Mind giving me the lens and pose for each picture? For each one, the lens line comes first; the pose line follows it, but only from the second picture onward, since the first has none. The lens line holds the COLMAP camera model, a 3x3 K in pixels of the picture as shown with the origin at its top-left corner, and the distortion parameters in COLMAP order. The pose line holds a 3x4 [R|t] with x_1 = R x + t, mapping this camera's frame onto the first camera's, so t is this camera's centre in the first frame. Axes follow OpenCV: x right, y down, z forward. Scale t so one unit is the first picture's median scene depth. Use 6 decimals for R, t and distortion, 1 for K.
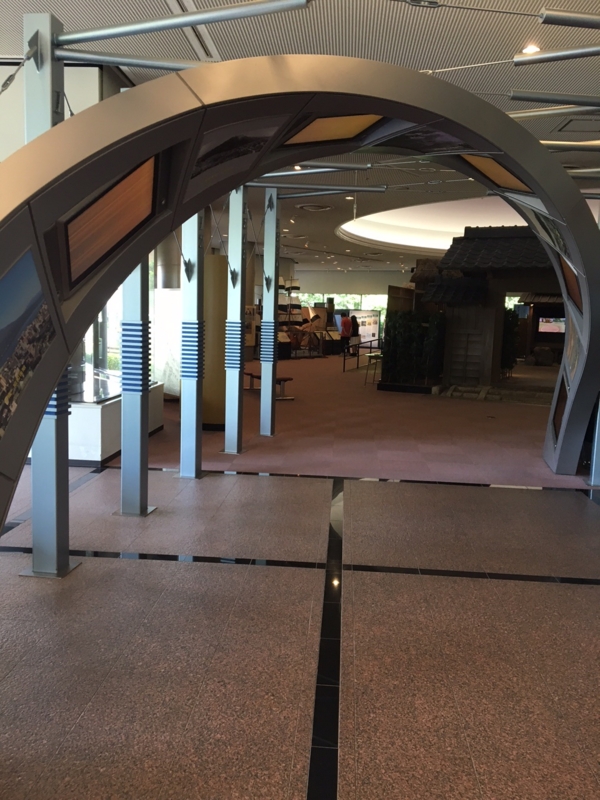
lens RADIAL K [[666.0, 0, 300.0], [0, 666.0, 400.0], [0, 0, 1]] dist [0.143497, -0.155843]
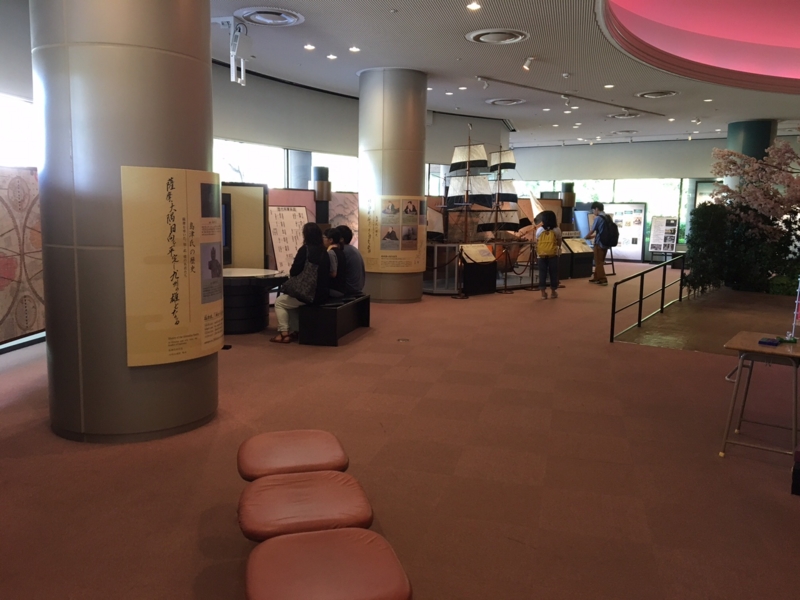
lens RADIAL K [[666.0, 0, 400.0], [0, 666.0, 300.0], [0, 0, 1]] dist [0.143497, -0.155843]
pose [[0.983961, 0.012508, -0.177947, 0.005911], [-0.011677, 0.999915, 0.005714, -0.051133], [0.178003, -0.003544, 0.984023, 0.391635]]
